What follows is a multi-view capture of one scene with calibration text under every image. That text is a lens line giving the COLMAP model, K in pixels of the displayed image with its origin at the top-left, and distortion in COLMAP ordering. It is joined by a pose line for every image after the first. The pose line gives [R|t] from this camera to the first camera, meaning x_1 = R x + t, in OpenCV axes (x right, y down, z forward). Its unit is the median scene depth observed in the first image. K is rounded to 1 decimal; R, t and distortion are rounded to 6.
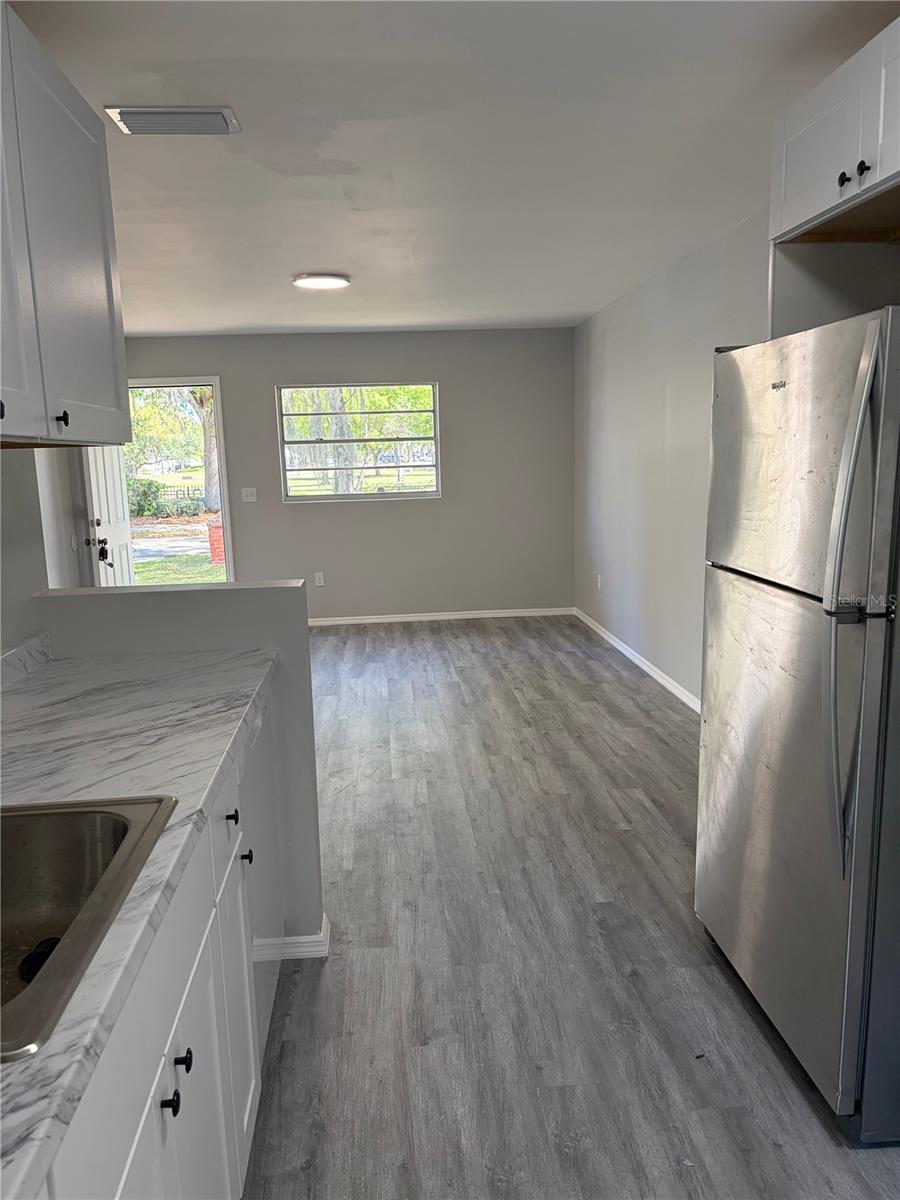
lens RADIAL K [[908.5, 0, 436.4], [0, 908.5, 617.6], [0, 0, 1]] dist [0.041076, -0.051855]
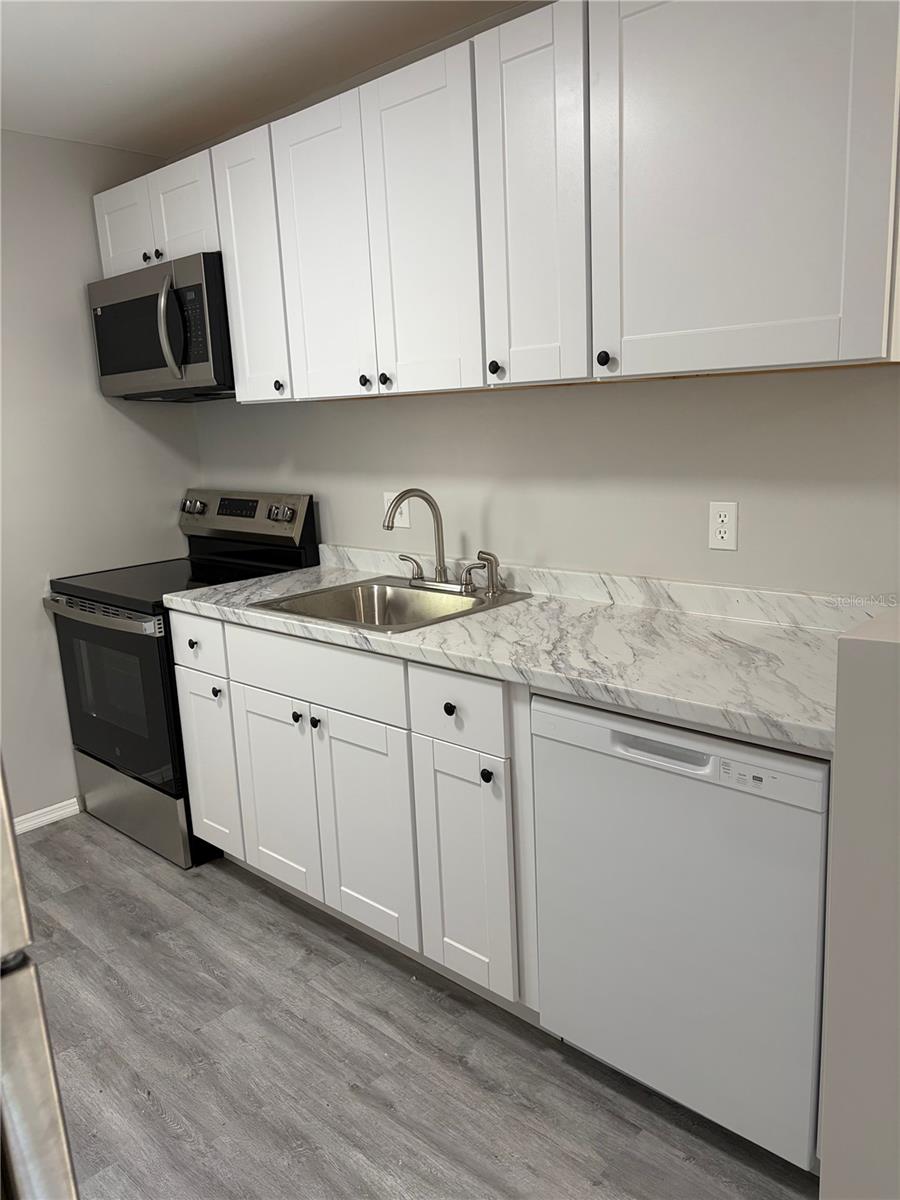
lens RADIAL K [[908.5, 0, 462.3], [0, 908.5, 600.2], [0, 0, 1]] dist [0.041076, -0.051855]
pose [[-0.735414, 0.200857, -0.647165, 0.180205], [-0.052105, 0.935469, 0.349547, -0.117793], [0.675612, 0.290782, -0.677492, 0.624685]]
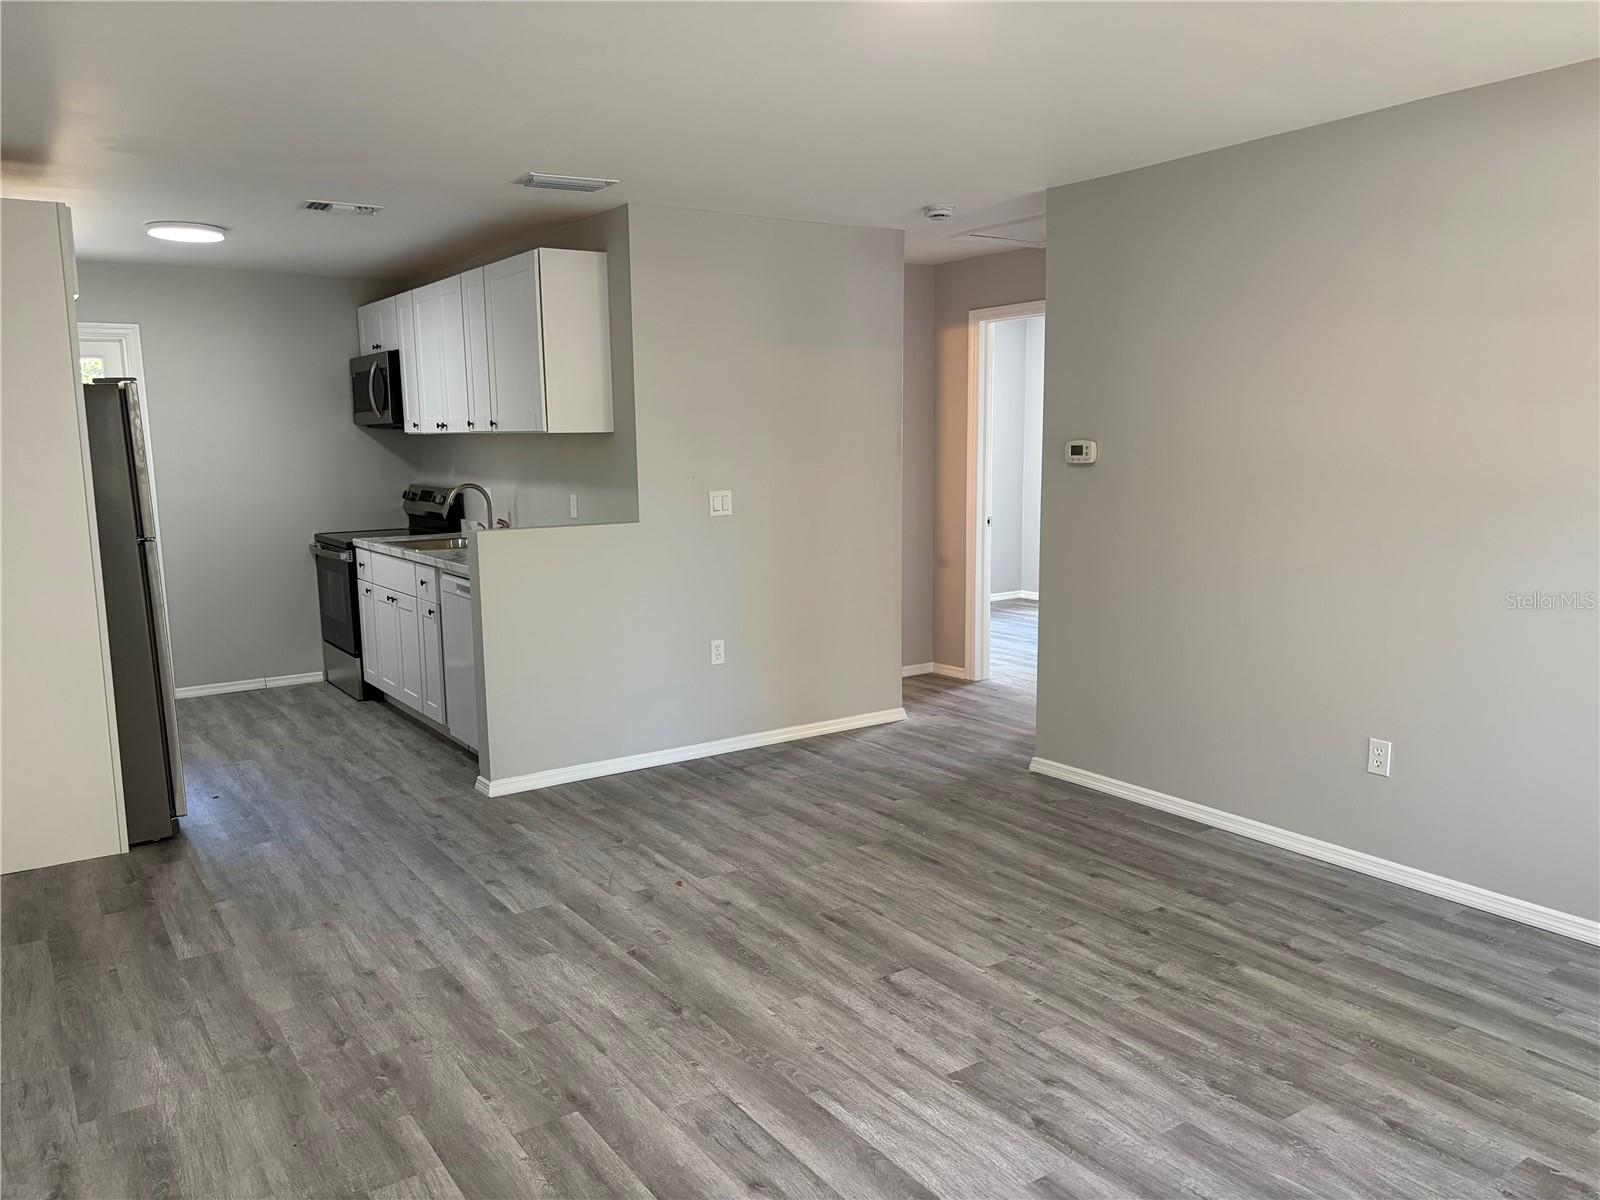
lens RADIAL K [[1211.4, 0, 794.0], [0, 1211.4, 613.7], [0, 0, 1]] dist [0.041076, -0.051855]
pose [[-0.865623, 0.118062, -0.486579, 0.193803], [-0.047596, 0.948000, 0.314693, -0.290509], [0.498430, 0.295564, -0.814990, 1.525816]]
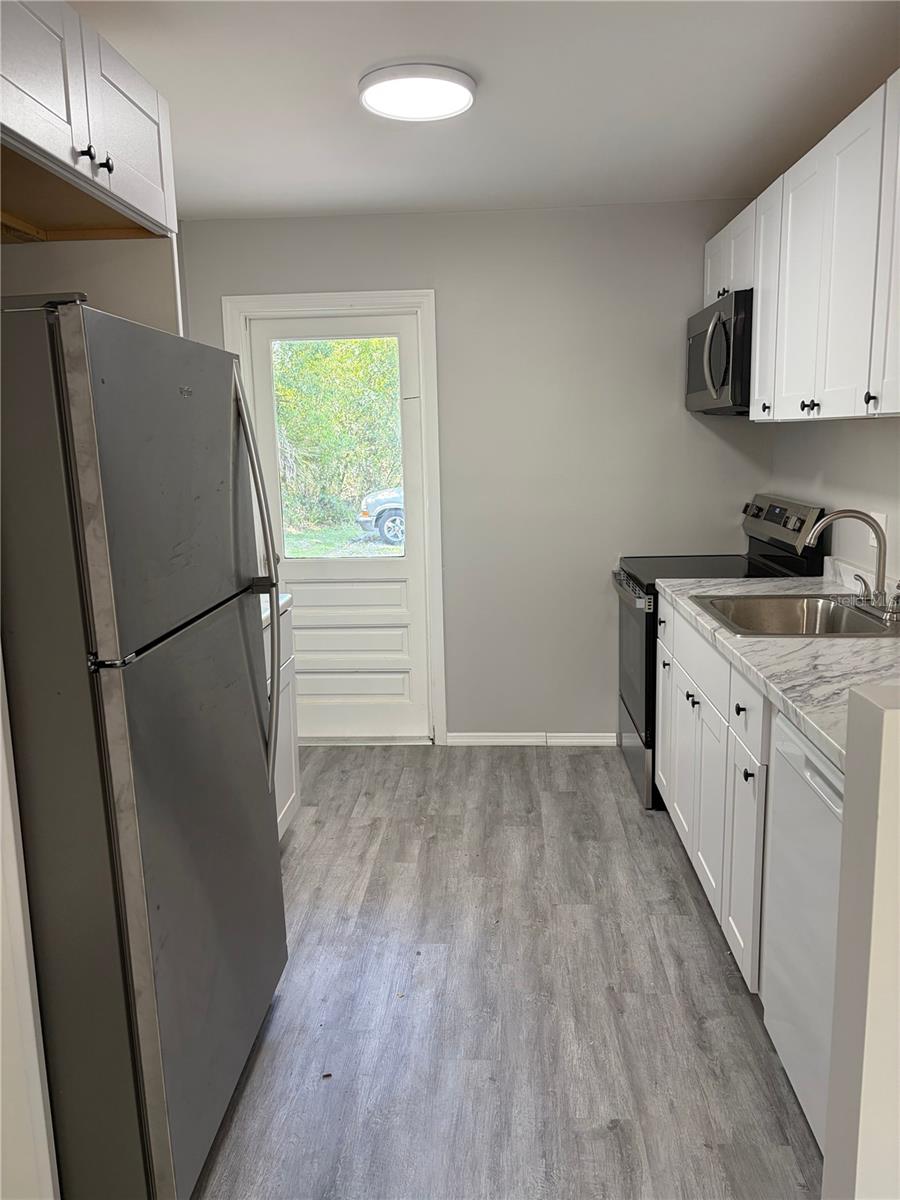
lens RADIAL K [[908.5, 0, 432.1], [0, 908.5, 598.2], [0, 0, 1]] dist [0.041076, -0.051855]
pose [[-0.988274, 0.031271, 0.149455, 0.006025], [0.081352, 0.936147, 0.342068, -0.149559], [-0.129215, 0.350216, -0.927714, 0.784974]]
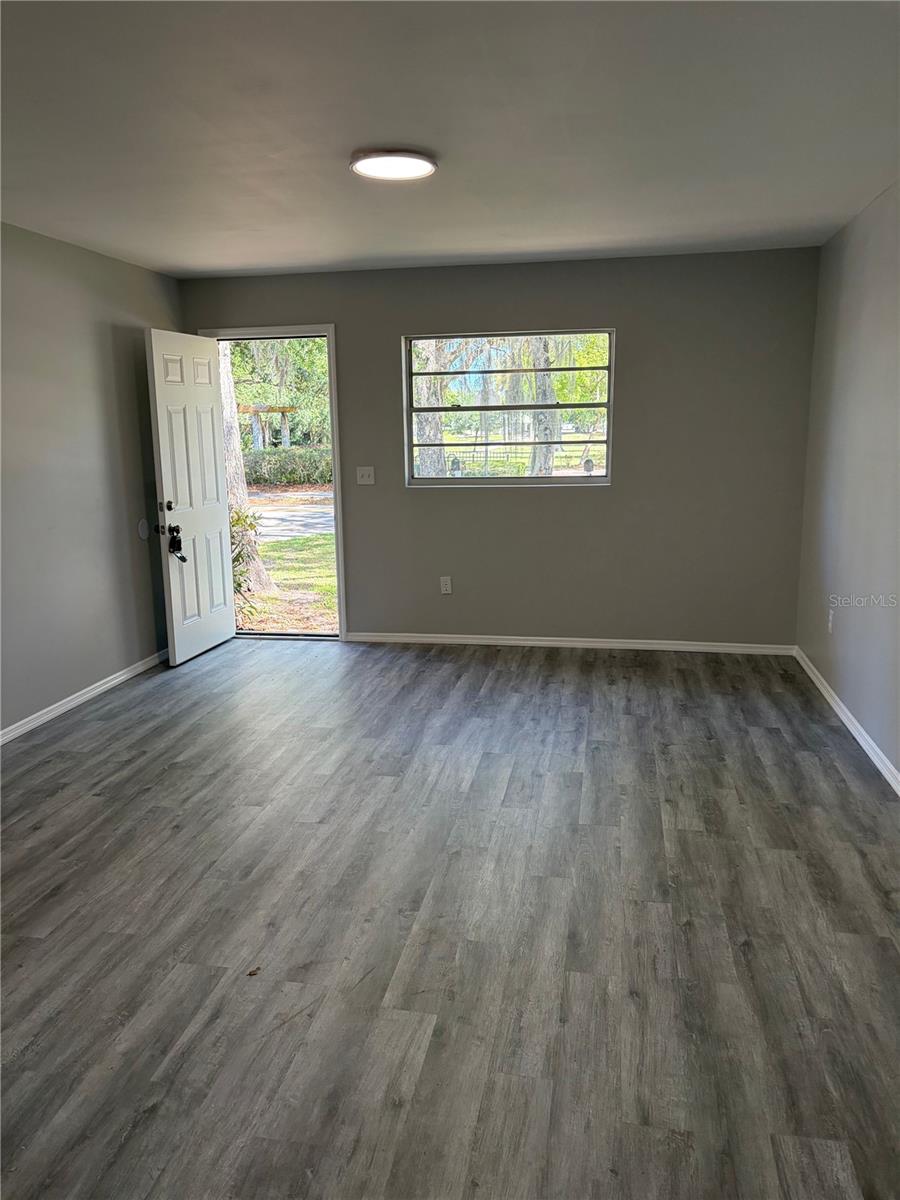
lens RADIAL K [[908.5, 0, 431.0], [0, 908.5, 605.8], [0, 0, 1]] dist [0.041076, -0.051855]
pose [[0.964741, 0.067798, -0.254320, 0.093790], [-0.061284, 0.997559, 0.033461, -0.080801], [0.255968, -0.016696, 0.966541, 0.389605]]
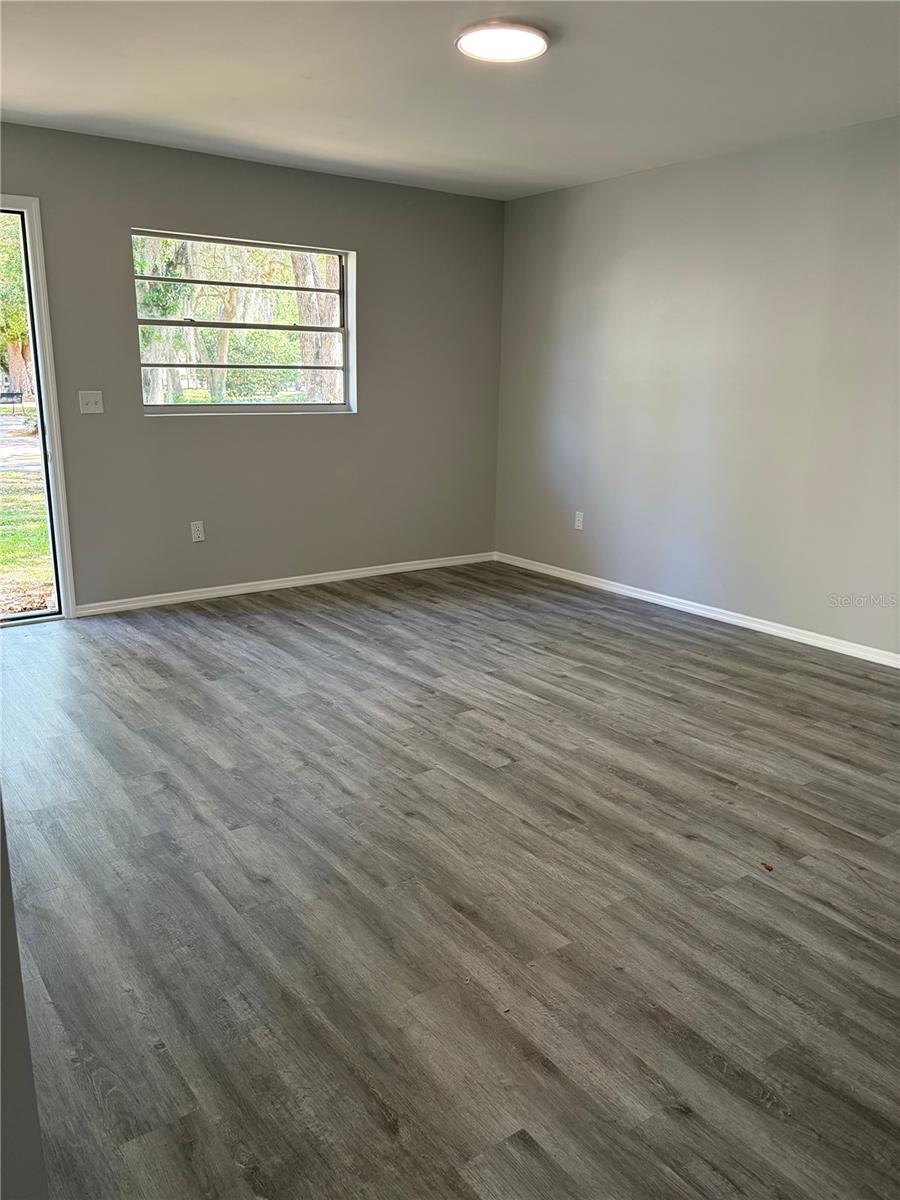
lens RADIAL K [[908.5, 0, 452.5], [0, 908.5, 612.5], [0, 0, 1]] dist [0.041076, -0.051855]
pose [[0.844095, -0.093479, 0.527983, -0.537583], [0.055503, 0.994629, 0.087365, -0.050812], [-0.533314, -0.044440, 0.844749, 0.522843]]
